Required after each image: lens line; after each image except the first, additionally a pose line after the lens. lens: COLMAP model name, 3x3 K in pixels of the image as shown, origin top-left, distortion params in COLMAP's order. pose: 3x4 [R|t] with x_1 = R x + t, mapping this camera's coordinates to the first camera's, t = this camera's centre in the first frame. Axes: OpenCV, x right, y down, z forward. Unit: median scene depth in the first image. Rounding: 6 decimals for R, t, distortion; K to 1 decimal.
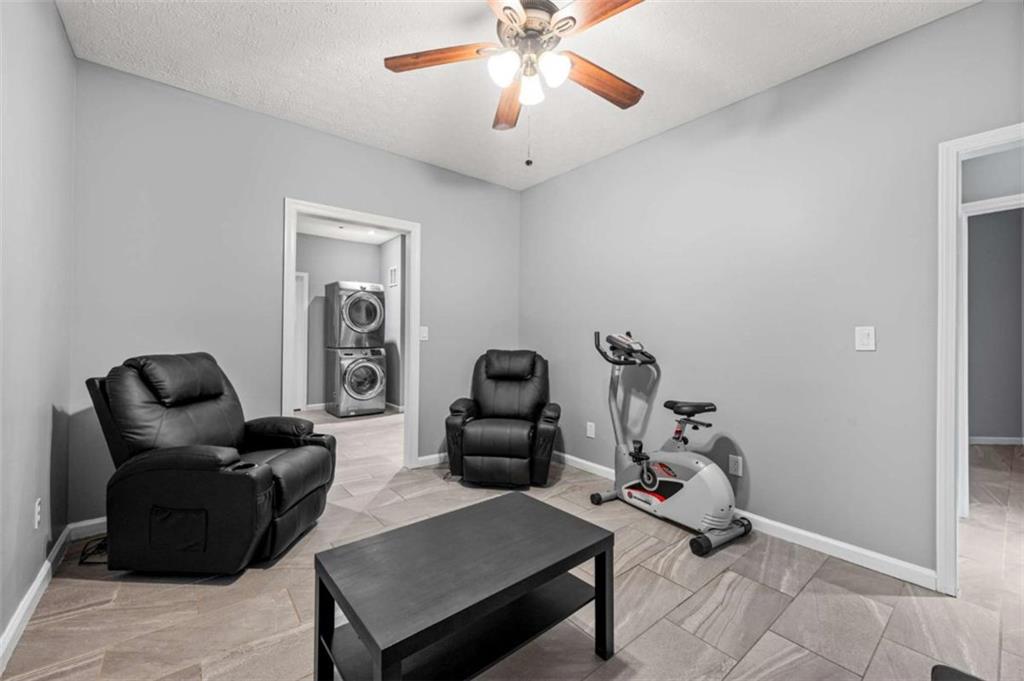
lens RADIAL K [[408.2, 0, 506.0], [0, 408.2, 334.0], [0, 0, 1]] dist [-0.001800, -0.000063]
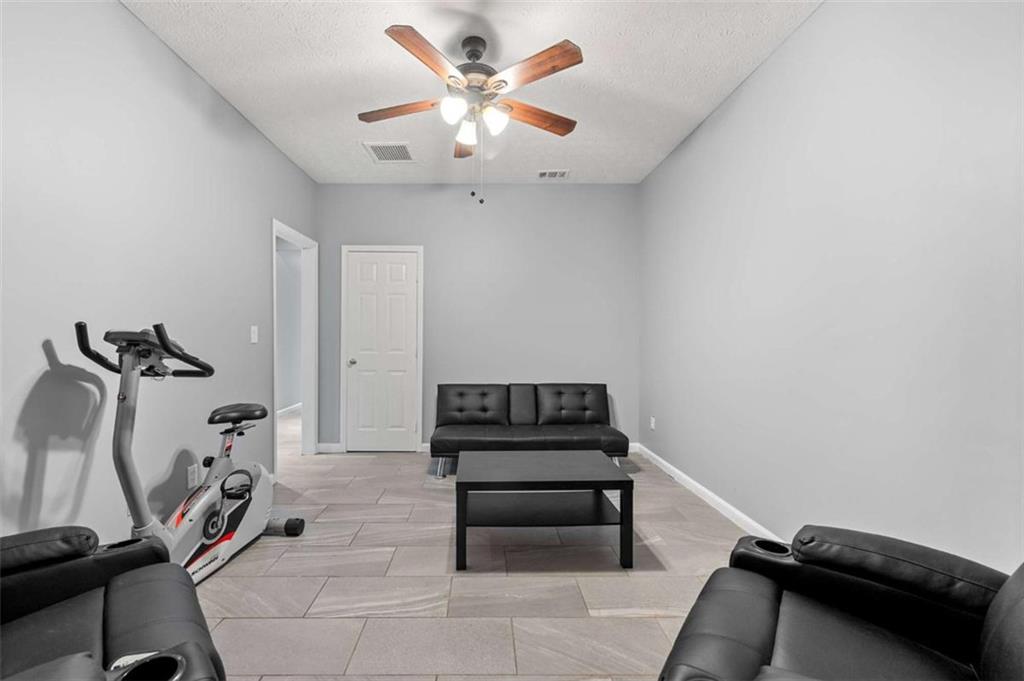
lens RADIAL K [[408.2, 0, 506.0], [0, 408.2, 334.0], [0, 0, 1]] dist [-0.001800, -0.000063]
pose [[-0.805269, -0.006750, 0.592871, -0.551490], [-0.012475, 0.999907, -0.005561, 0.006982], [-0.592778, -0.011875, -0.805278, 1.396884]]
